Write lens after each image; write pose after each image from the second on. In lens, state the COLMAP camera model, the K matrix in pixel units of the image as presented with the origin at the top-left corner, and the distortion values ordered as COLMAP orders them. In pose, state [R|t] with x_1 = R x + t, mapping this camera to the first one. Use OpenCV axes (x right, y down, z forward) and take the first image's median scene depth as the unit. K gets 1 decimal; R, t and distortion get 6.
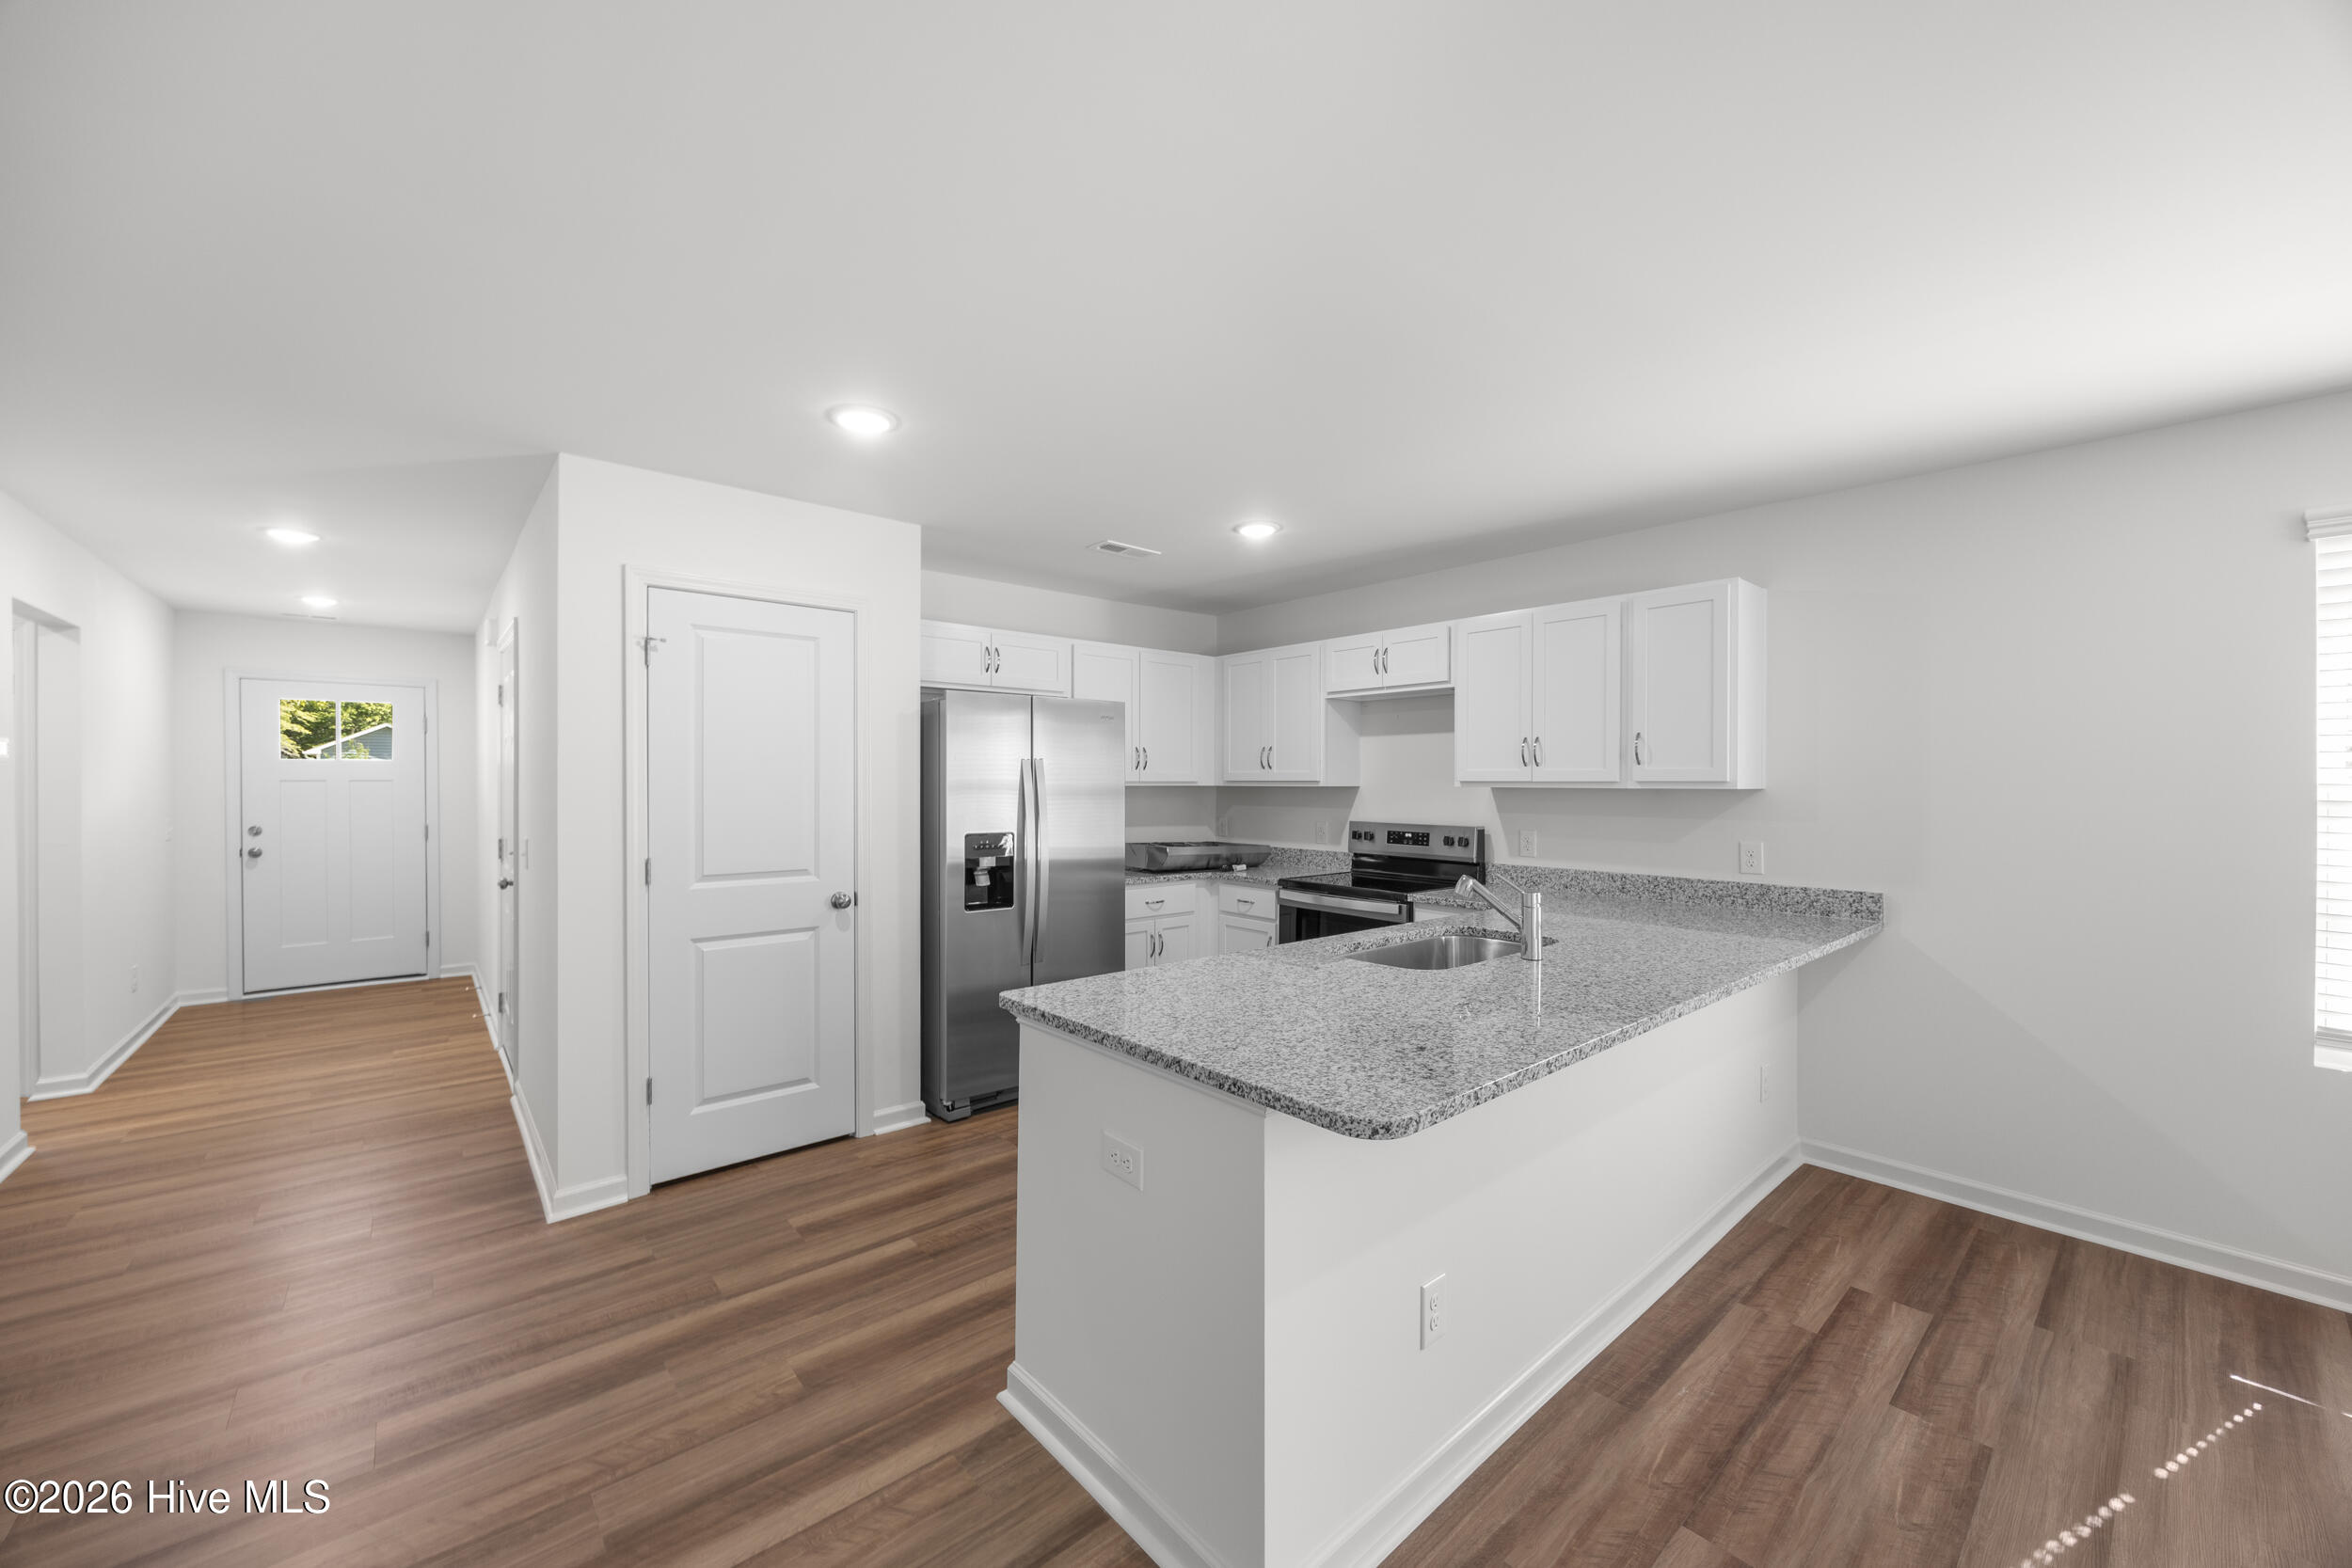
lens RADIAL K [[893.4, 0, 1174.6], [0, 893.4, 788.9], [0, 0, 1]] dist [-0.002229, 0.000006]
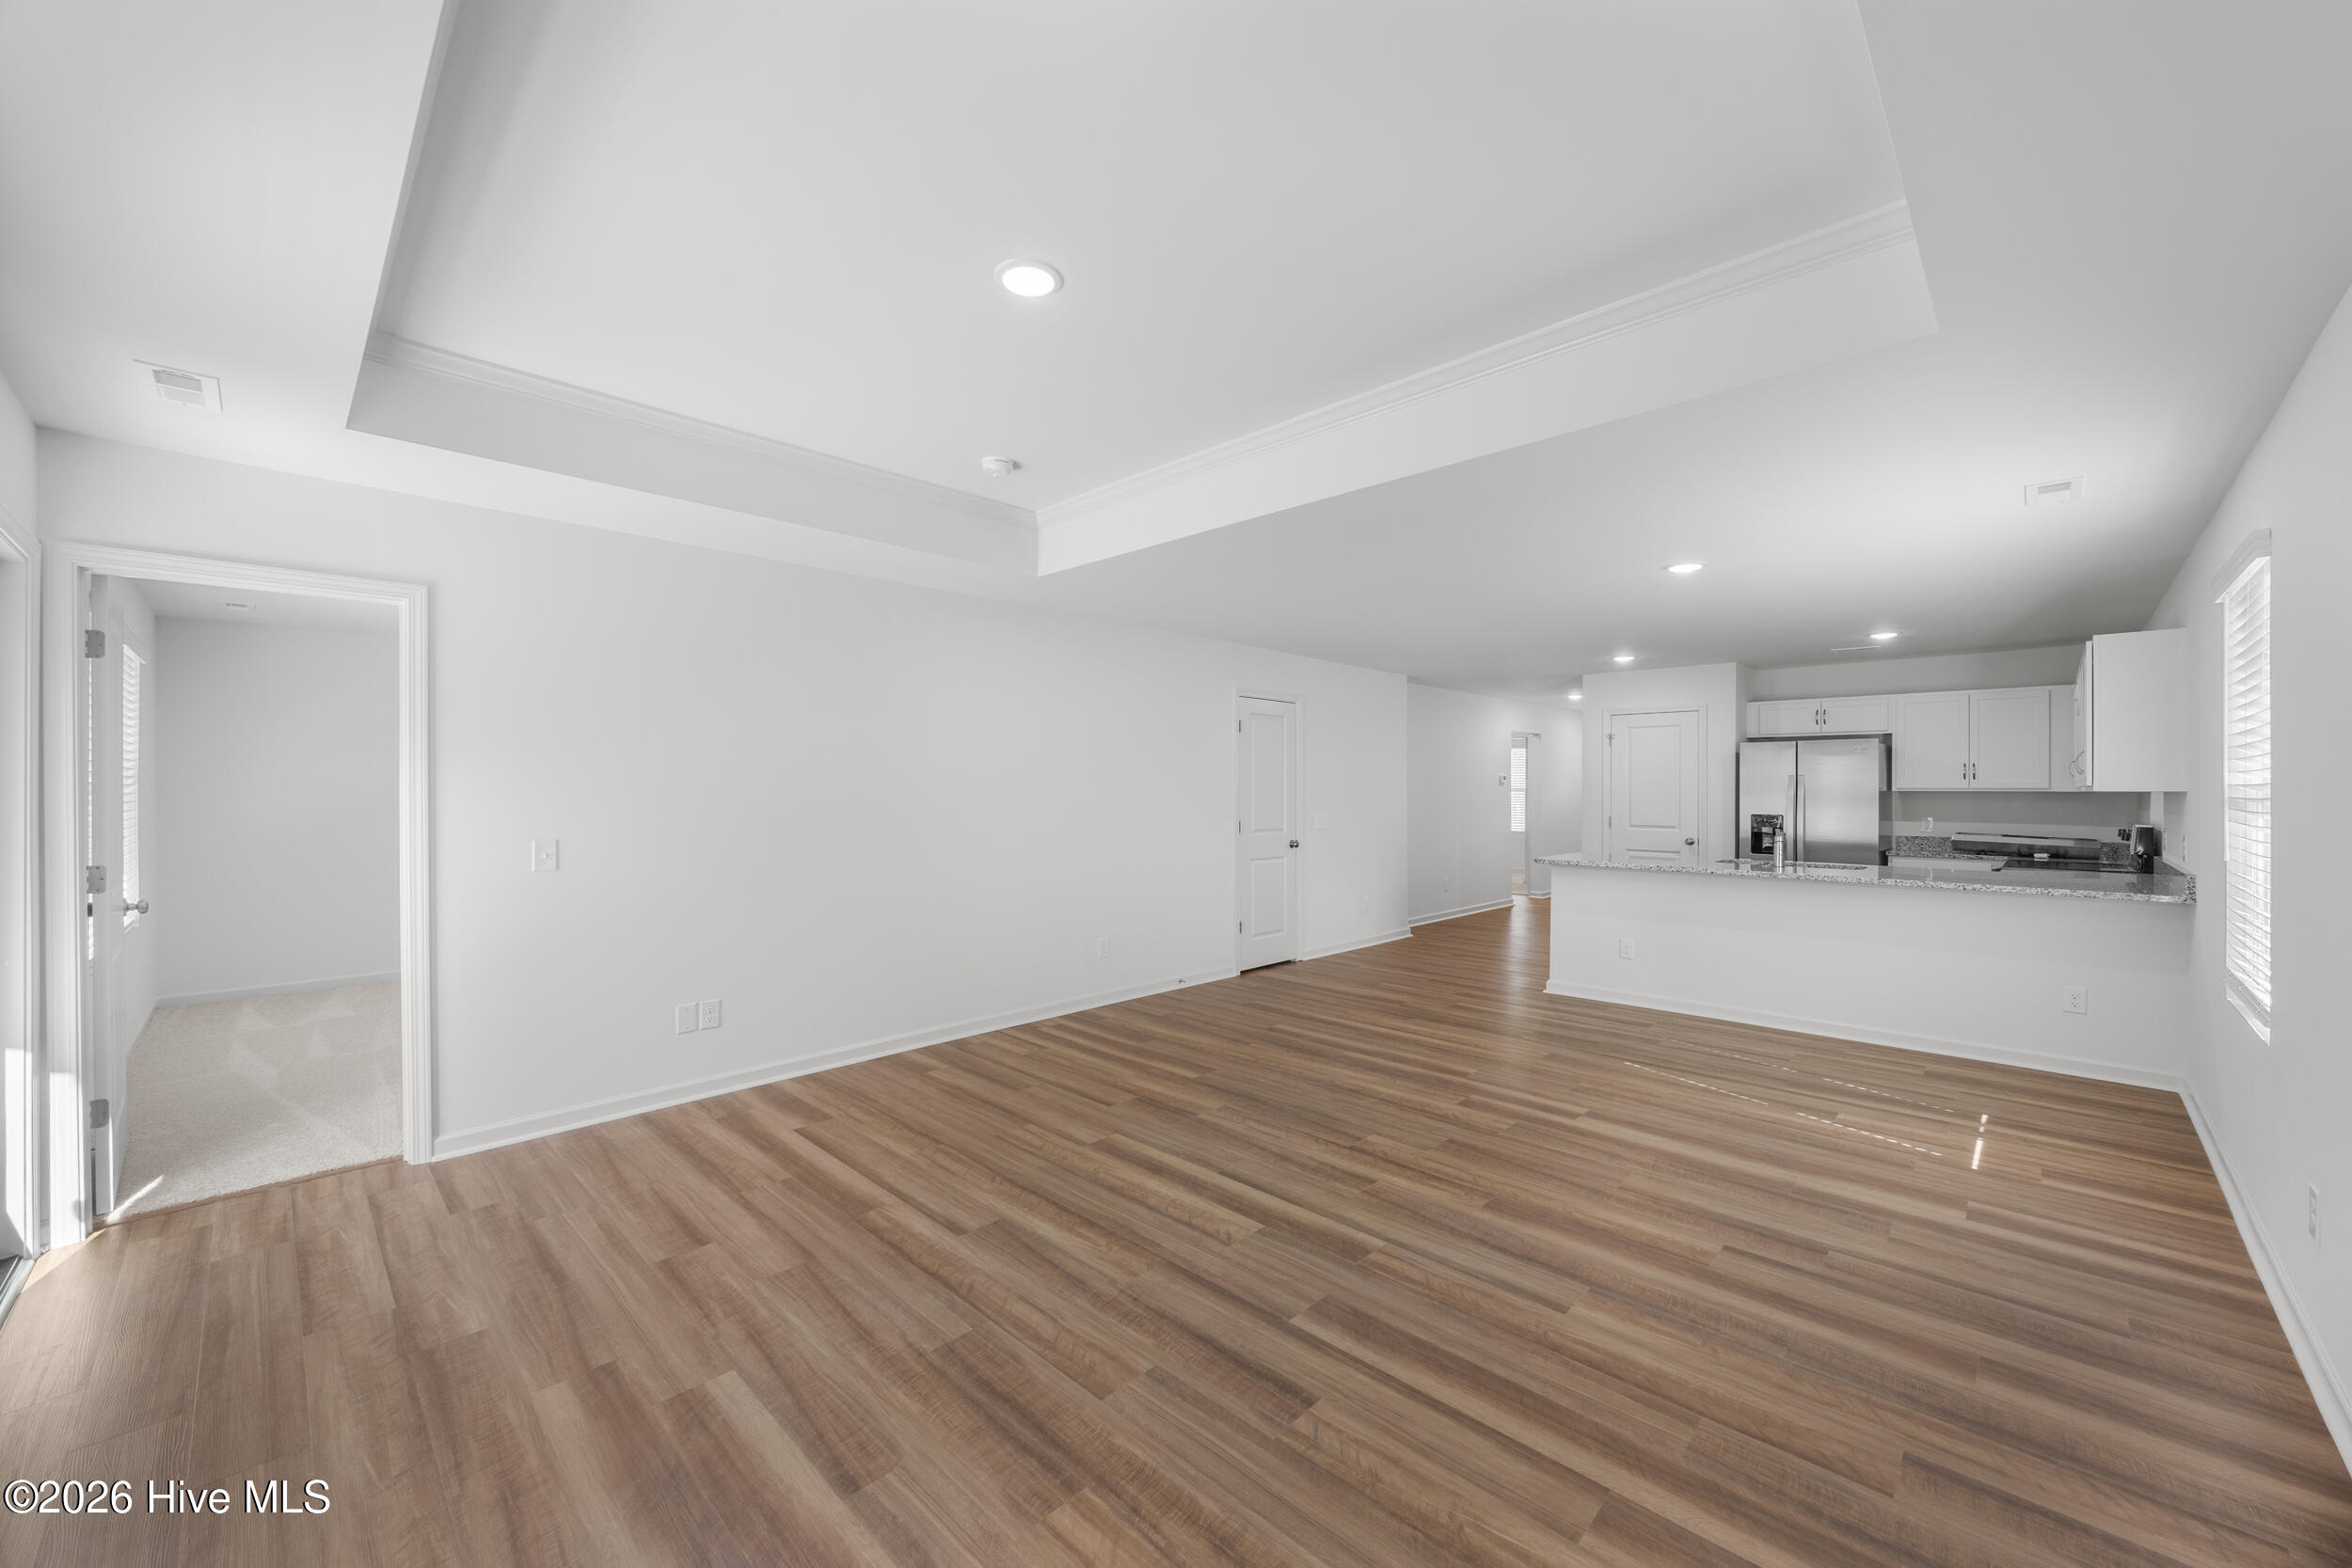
lens RADIAL K [[893.4, 0, 1174.6], [0, 893.4, 788.9], [0, 0, 1]] dist [-0.002229, 0.000006]
pose [[0.086706, -0.003149, -0.996229, 1.560357], [-0.009733, 0.999945, -0.004008, 0.014085], [0.996186, 0.010044, 0.086671, -0.427151]]
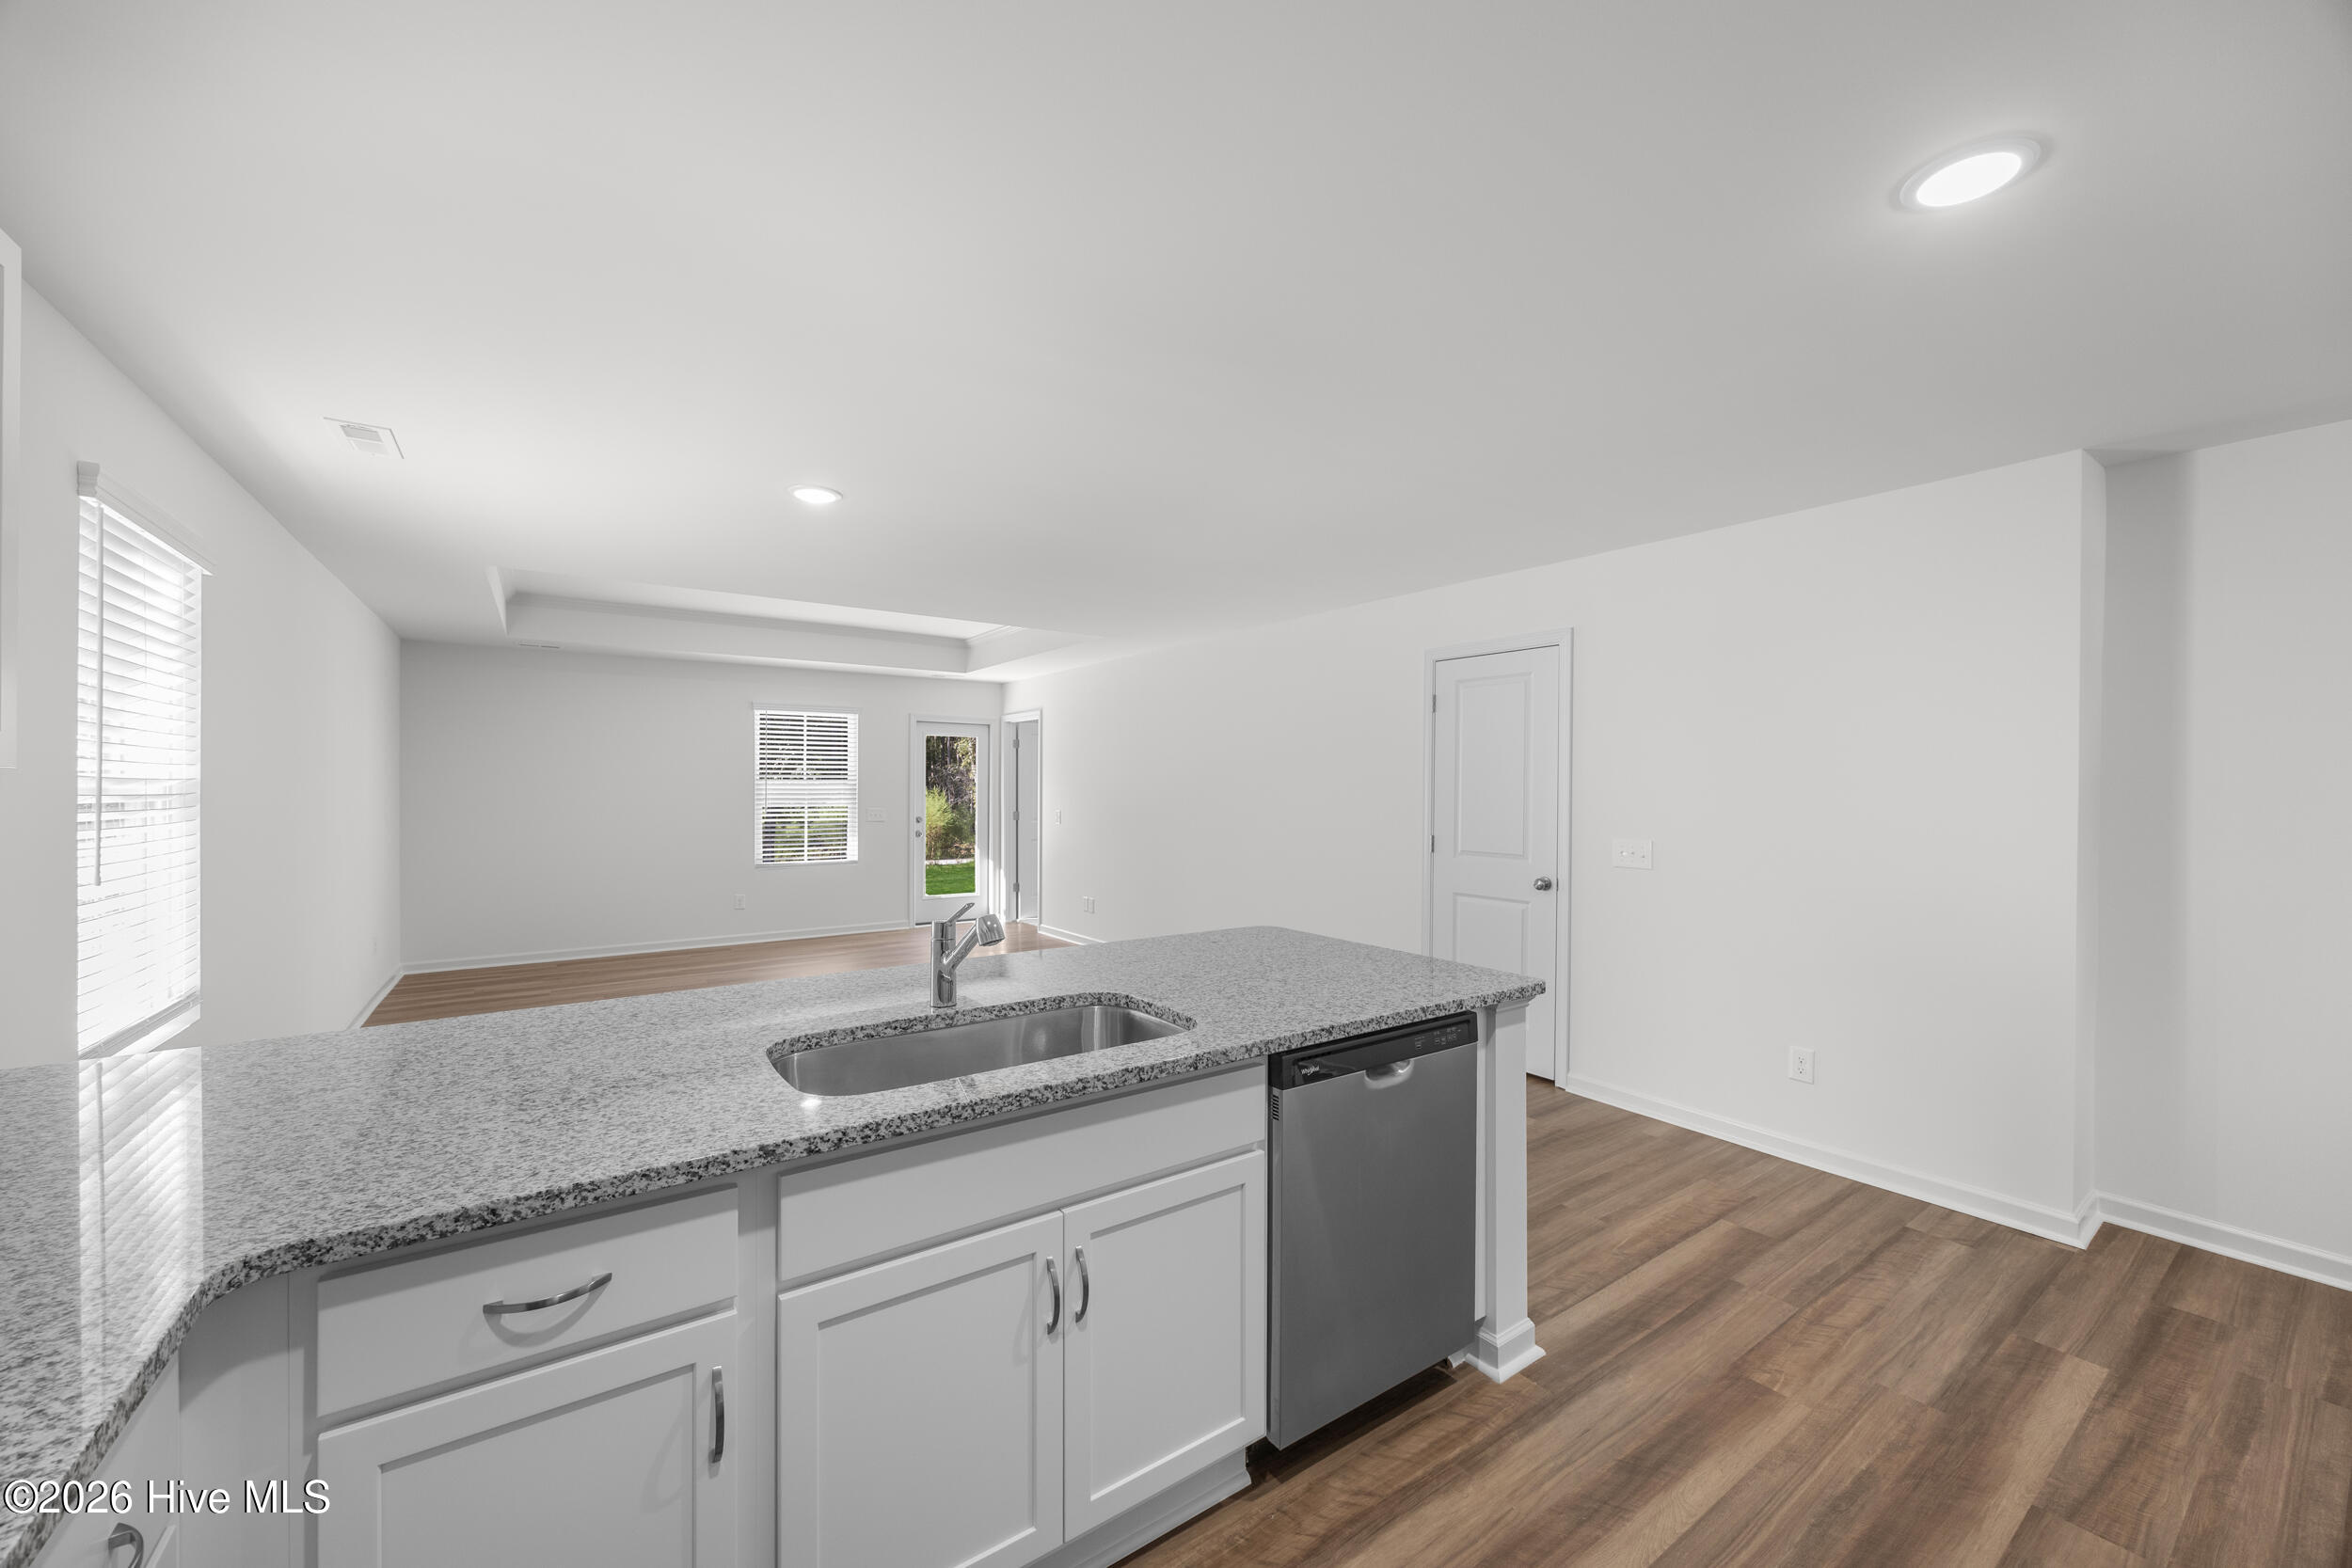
lens RADIAL K [[893.4, 0, 1174.6], [0, 893.4, 788.9], [0, 0, 1]] dist [-0.002229, 0.000006]
pose [[-0.995033, -0.006307, 0.099346, 0.077395], [-0.005285, 0.999930, 0.010551, -0.007026], [-0.099406, 0.009974, -0.994997, 1.123406]]
